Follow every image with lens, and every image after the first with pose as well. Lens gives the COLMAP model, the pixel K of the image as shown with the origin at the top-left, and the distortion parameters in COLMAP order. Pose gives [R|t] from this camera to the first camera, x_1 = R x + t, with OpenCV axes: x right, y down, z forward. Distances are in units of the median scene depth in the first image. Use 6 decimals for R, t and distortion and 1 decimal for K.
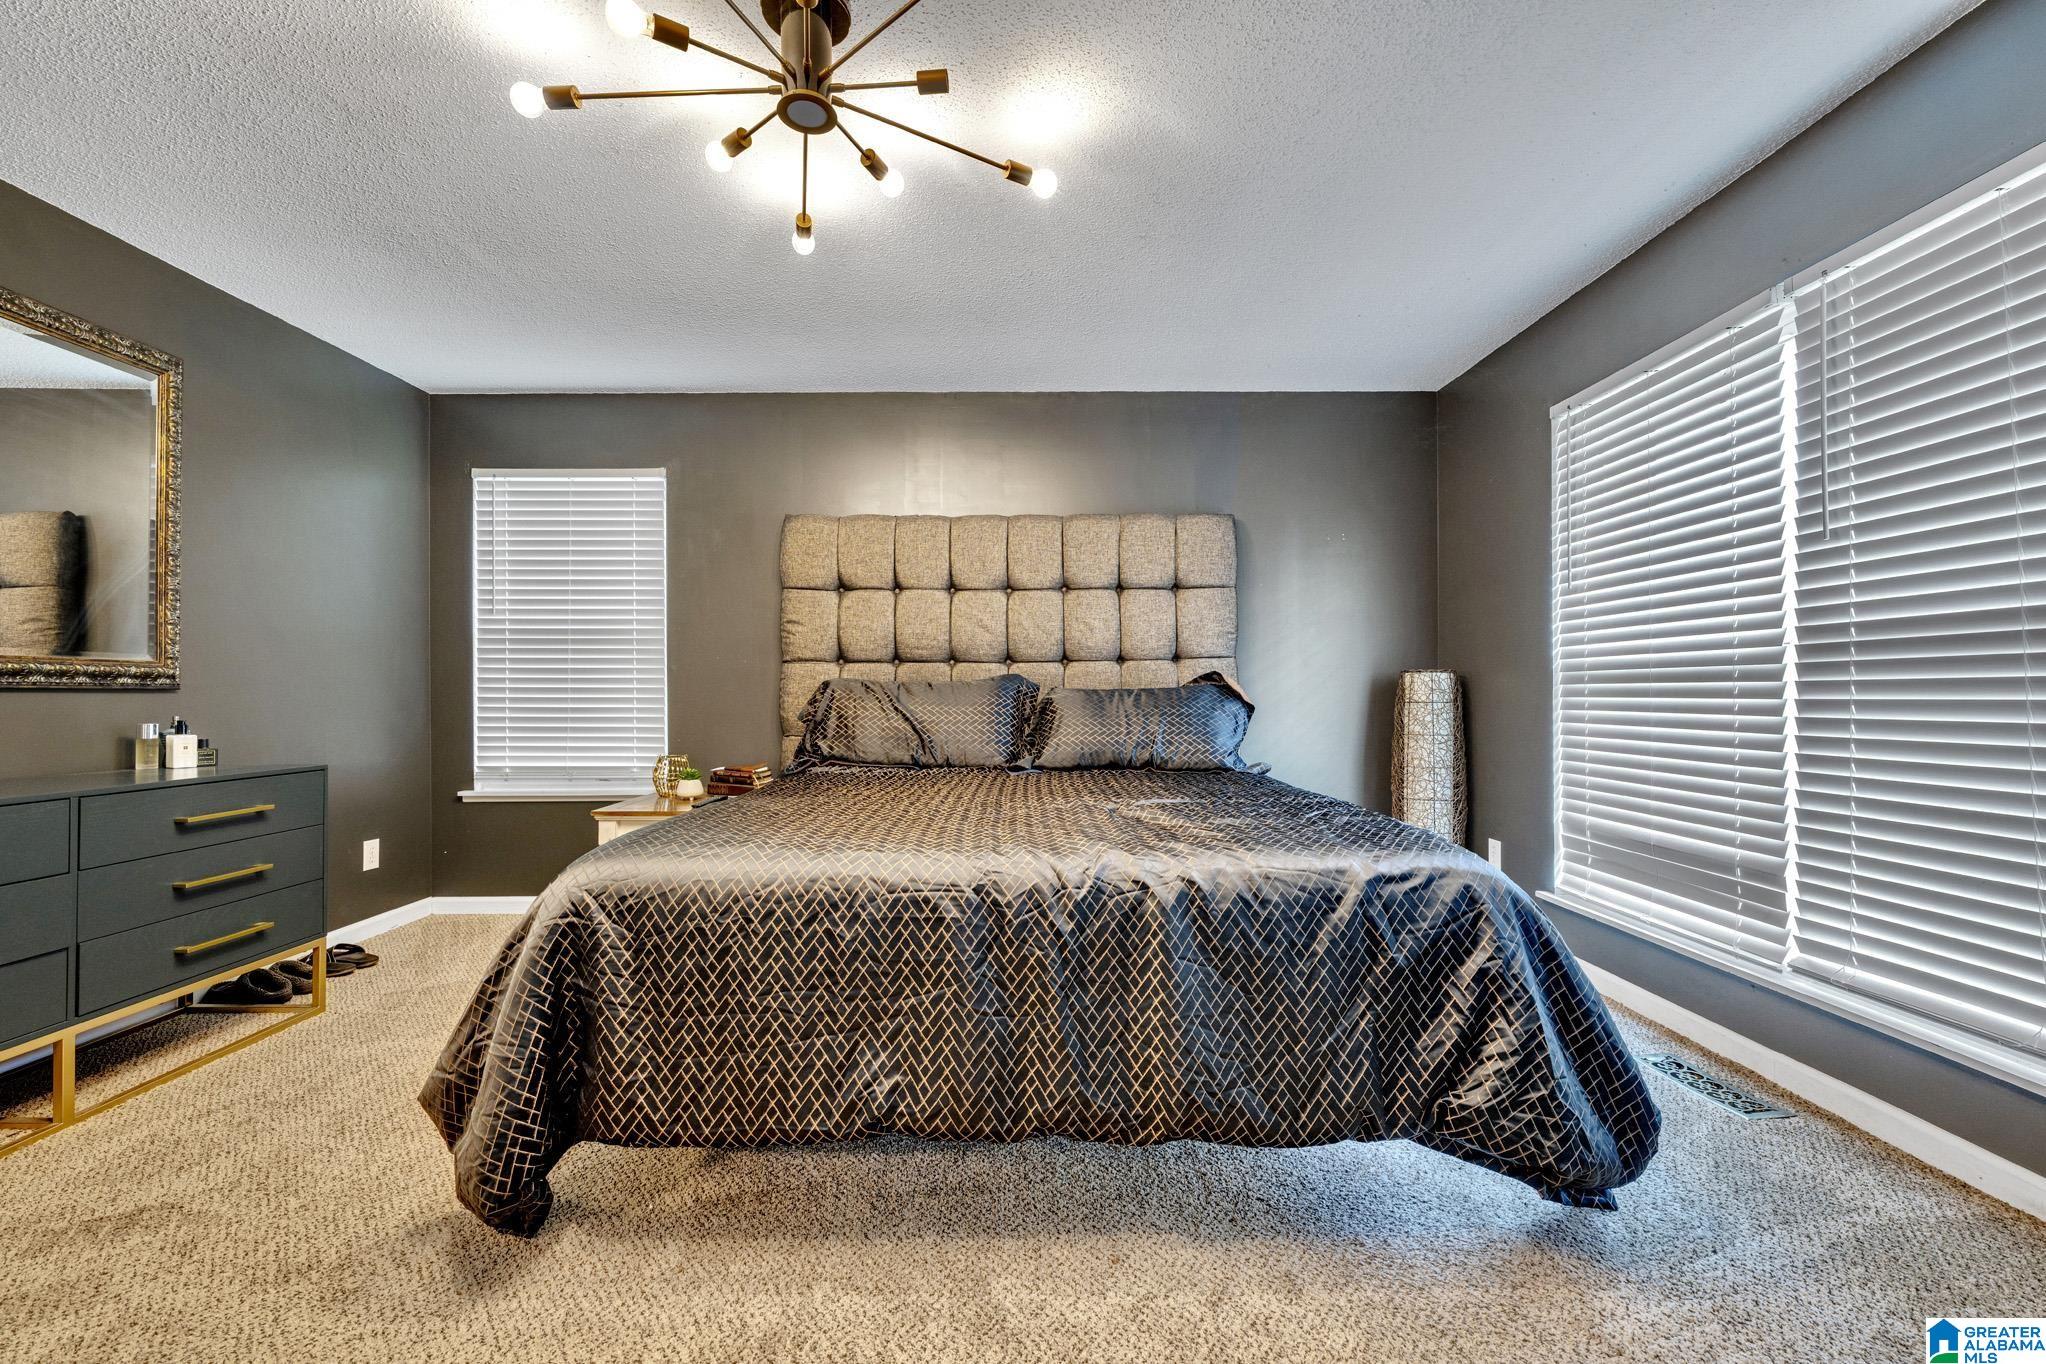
lens RADIAL K [[803.8, 0, 1026.2], [0, 803.8, 687.6], [0, 0, 1]] dist [-0.001057, 0.000170]
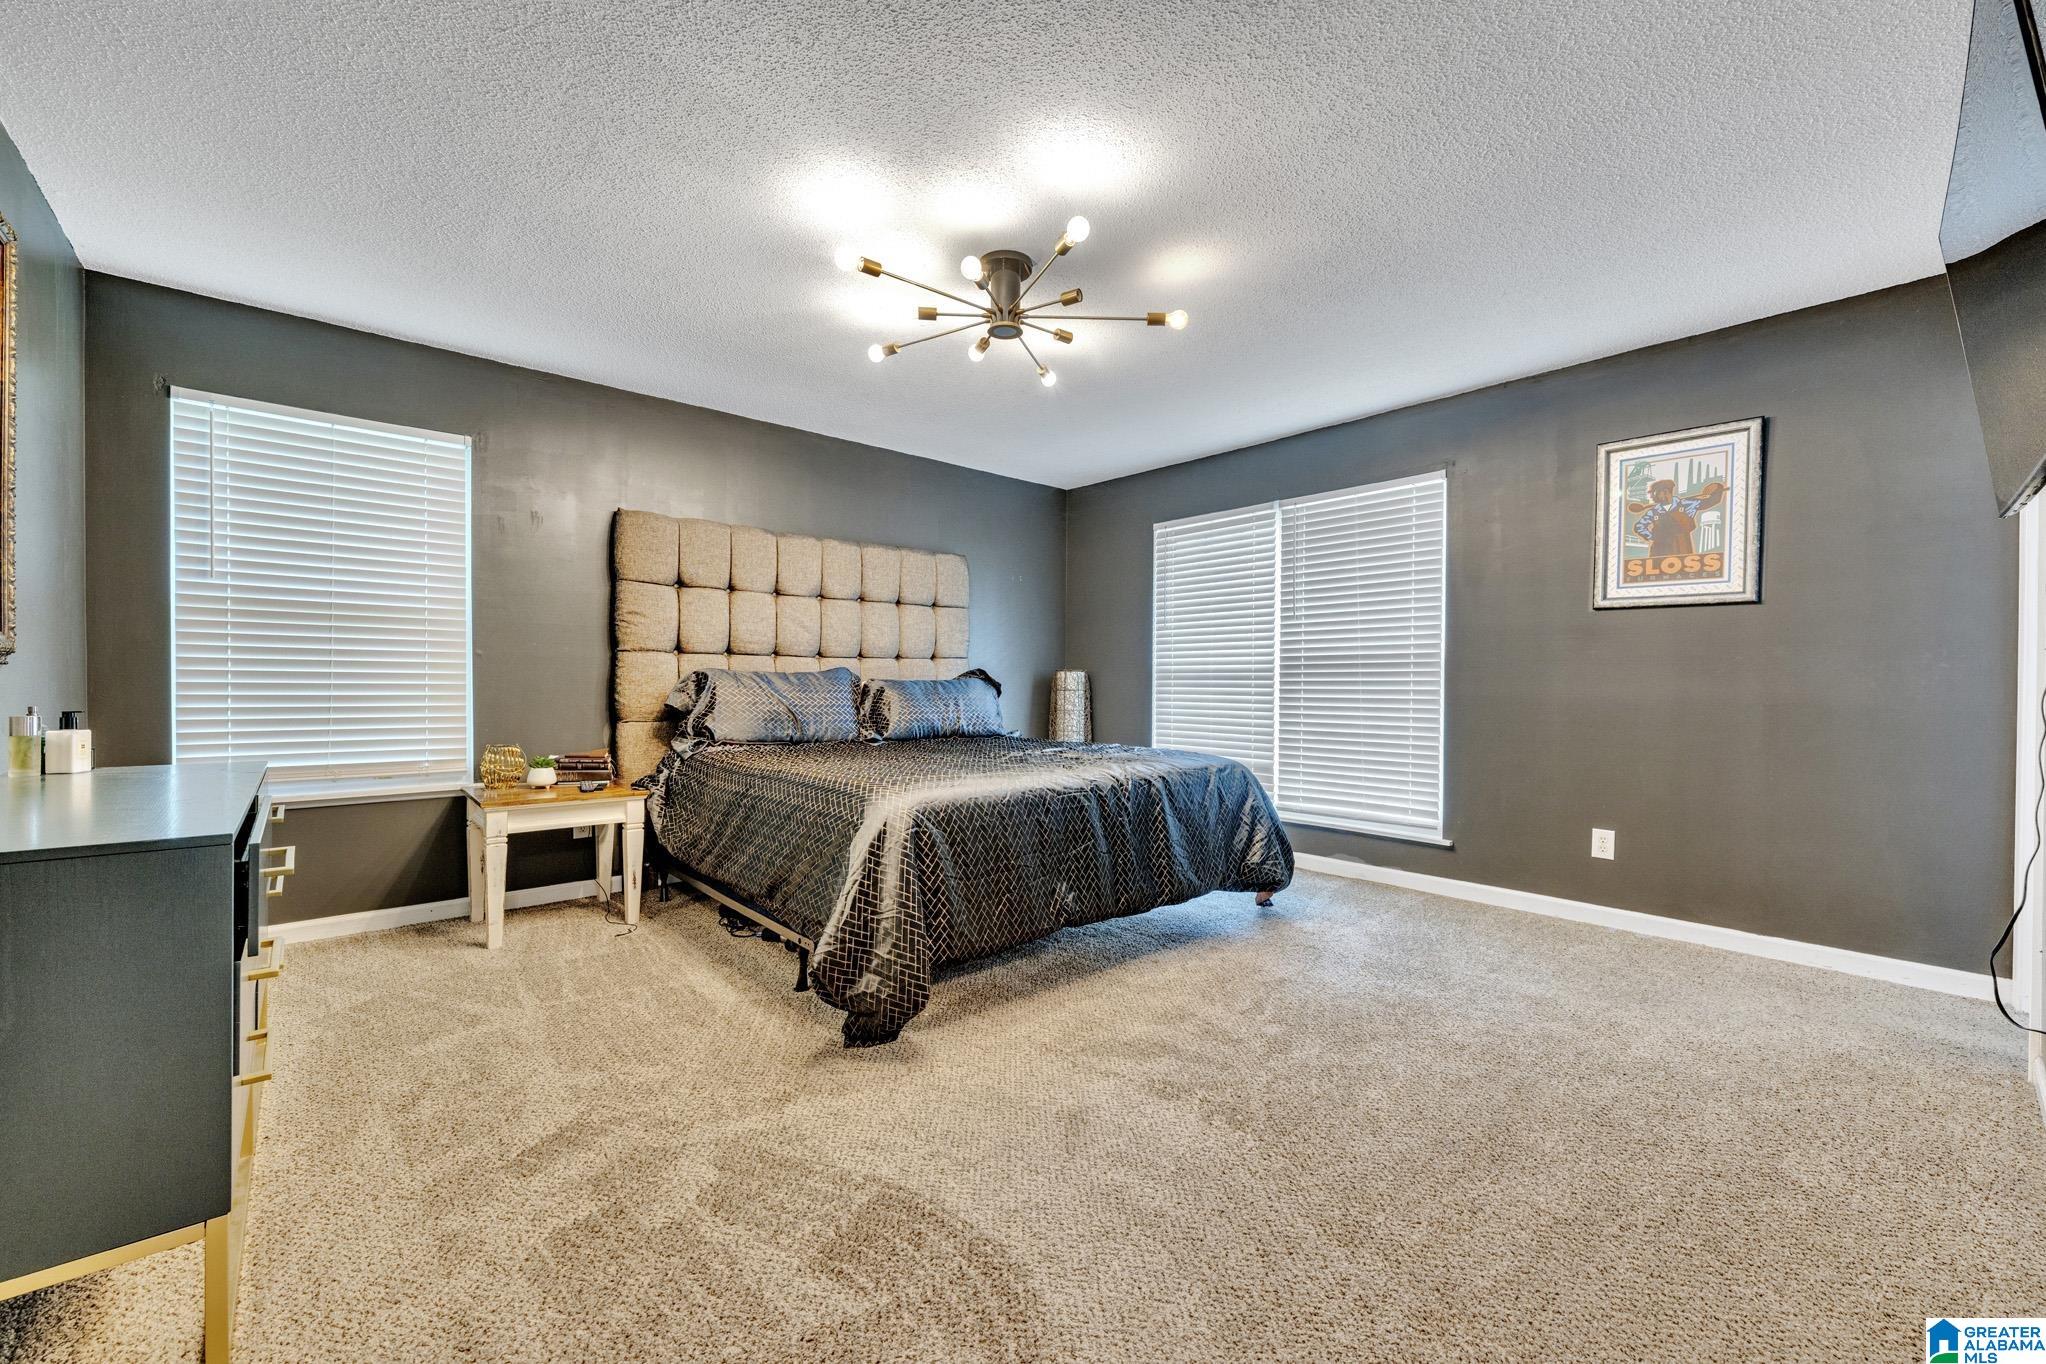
lens RADIAL K [[803.8, 0, 1020.7], [0, 803.8, 686.8], [0, 0, 1]] dist [-0.001057, 0.000170]
pose [[0.754433, 0.003801, 0.656366, -0.964038], [-0.012034, 0.999895, 0.008042, -0.000093], [-0.656266, -0.013966, 0.754400, -0.199209]]
